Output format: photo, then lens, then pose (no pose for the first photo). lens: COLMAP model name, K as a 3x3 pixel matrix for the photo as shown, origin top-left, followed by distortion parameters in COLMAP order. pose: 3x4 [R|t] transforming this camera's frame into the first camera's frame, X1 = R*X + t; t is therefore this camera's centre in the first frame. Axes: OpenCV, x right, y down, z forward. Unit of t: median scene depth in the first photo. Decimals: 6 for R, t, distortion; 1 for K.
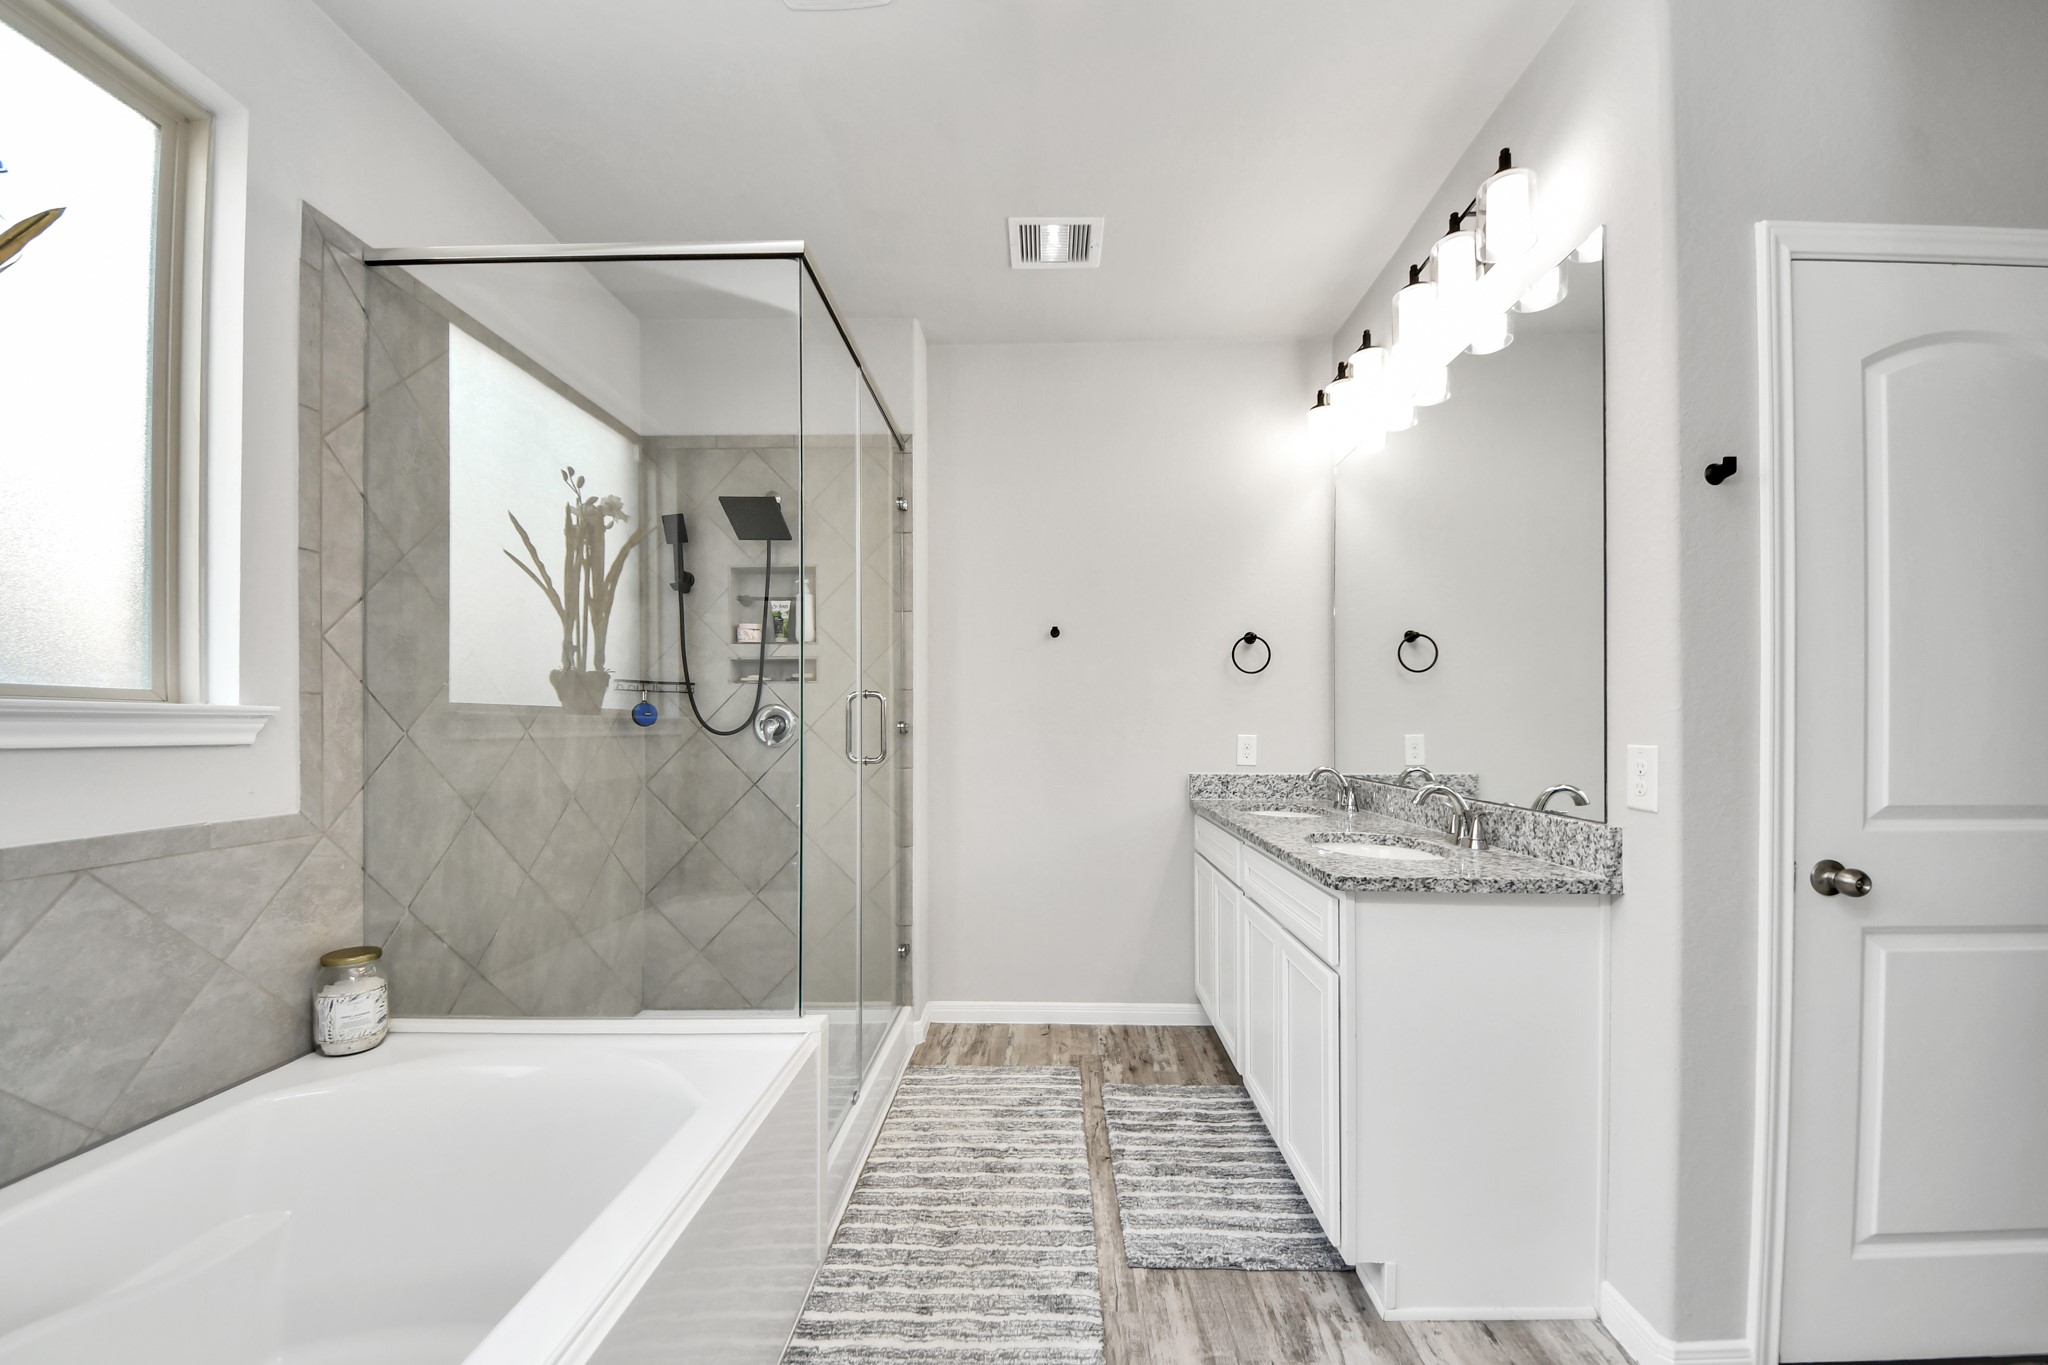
lens RADIAL K [[751.1, 0, 1032.1], [0, 751.1, 701.1], [0, 0, 1]] dist [0.039522, -0.024158]
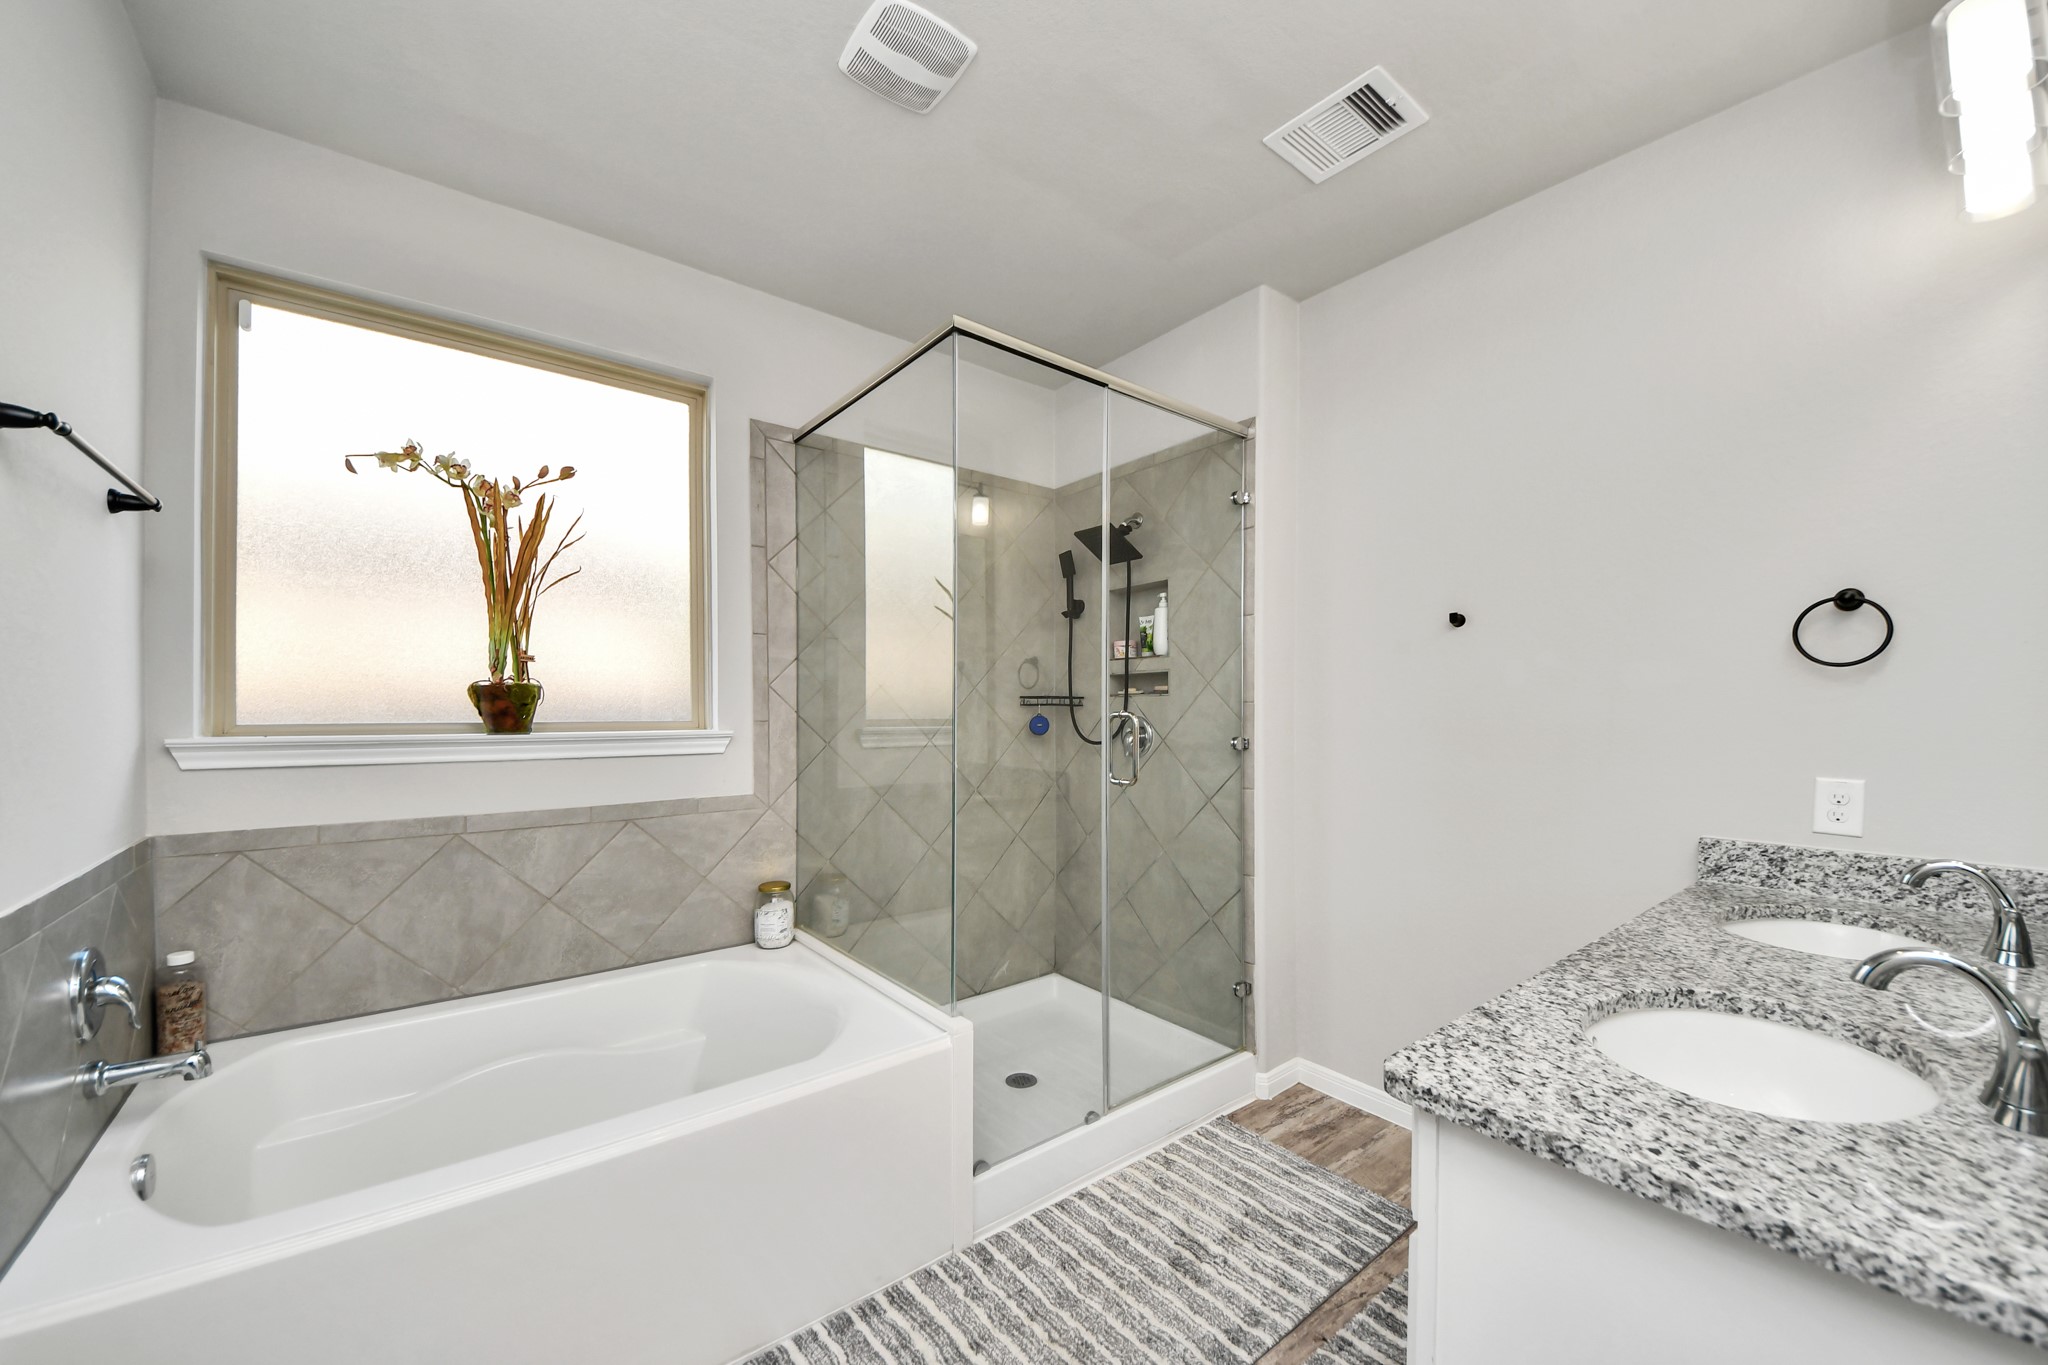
lens RADIAL K [[745.4, 0, 1029.1], [0, 745.4, 685.9], [0, 0, 1]] dist [0.020597, -0.016593]
pose [[0.644920, -0.018316, -0.764030, 0.497498], [0.020097, 0.999774, -0.007004, -0.047825], [0.763986, -0.010837, 0.645142, 0.310490]]
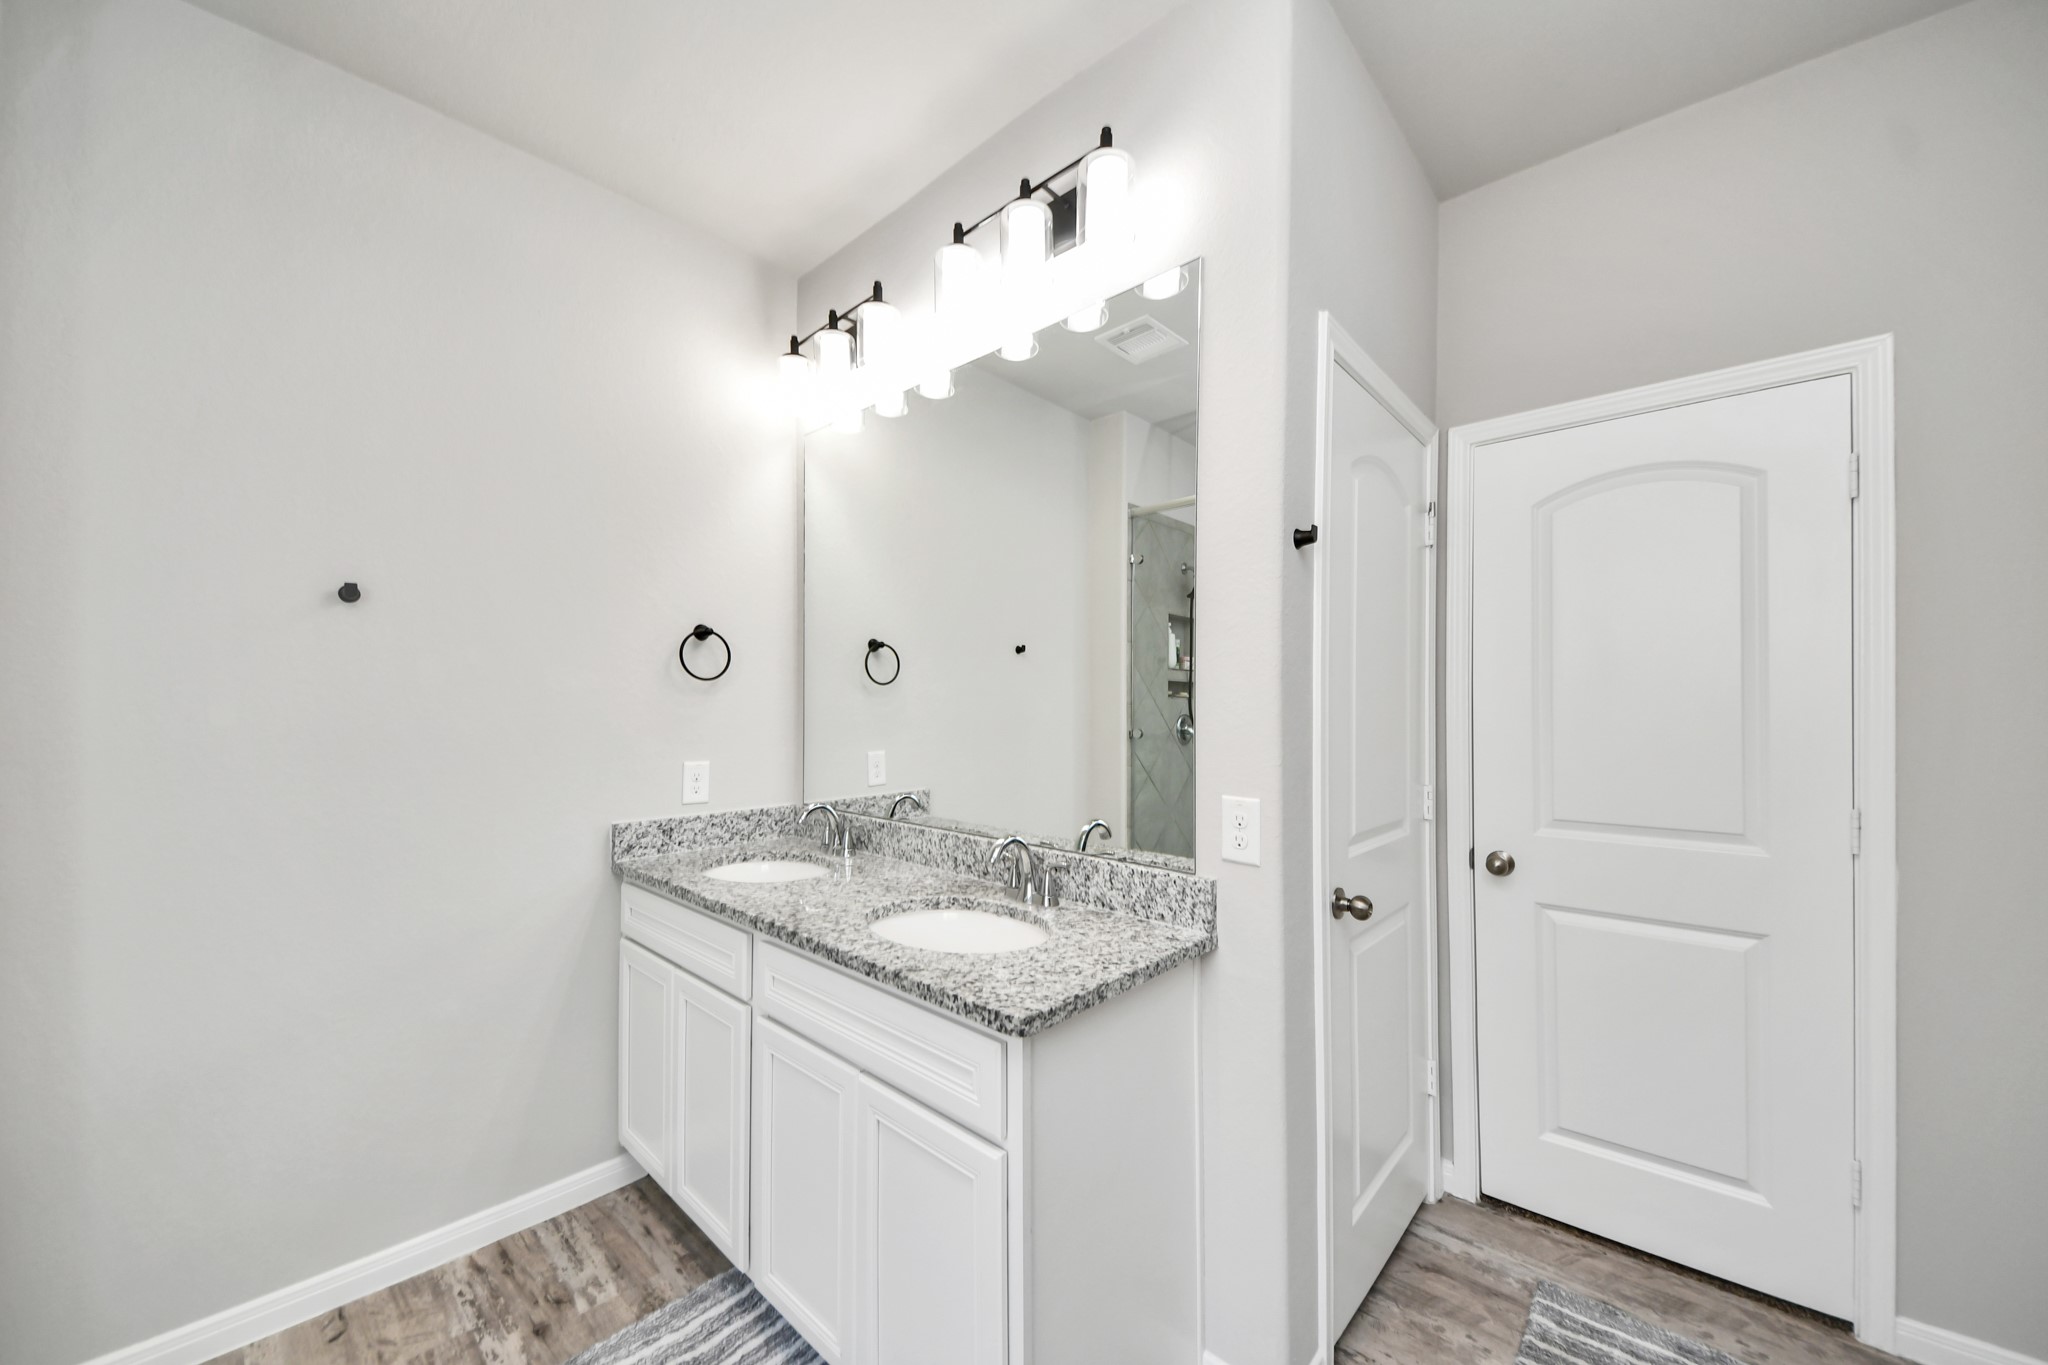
lens RADIAL K [[751.1, 0, 1032.1], [0, 751.1, 701.1], [0, 0, 1]] dist [0.039522, -0.024158]
pose [[0.661953, 0.007289, 0.749510, -0.088857], [-0.026145, 0.999569, 0.013369, -0.053390], [-0.749090, -0.028445, 0.661858, 0.396441]]
